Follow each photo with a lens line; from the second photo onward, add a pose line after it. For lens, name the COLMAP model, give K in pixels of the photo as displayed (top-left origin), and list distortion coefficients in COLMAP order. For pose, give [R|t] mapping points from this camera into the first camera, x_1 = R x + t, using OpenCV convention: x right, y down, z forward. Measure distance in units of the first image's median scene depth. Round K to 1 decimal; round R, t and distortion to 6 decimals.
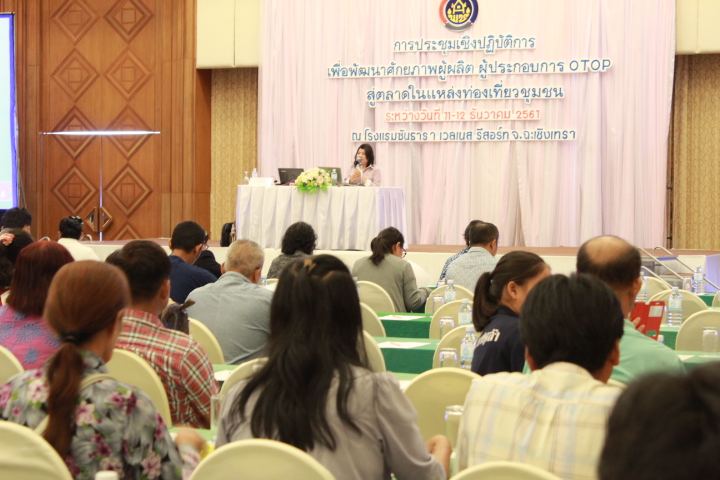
lens RADIAL K [[1566.3, 0, 352.7], [0, 1566.3, 241.0], [0, 0, 1]] dist [0.090320, 0.000000]
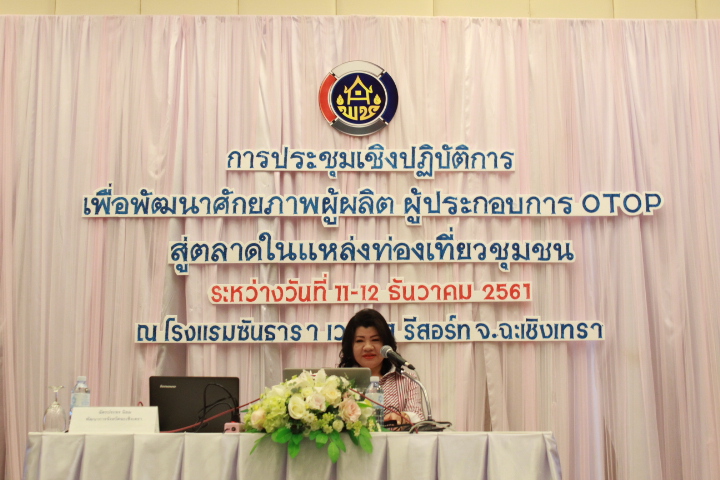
lens RADIAL K [[1159.8, 0, 353.7], [0, 1159.8, 233.6], [0, 0, 1]] dist [-0.014679, 0.000000]
pose [[0.903388, 0.063533, 0.424092, -0.138935], [0.027039, 0.978557, -0.204195, -0.030081], [-0.427971, 0.195934, 0.882298, 0.931512]]
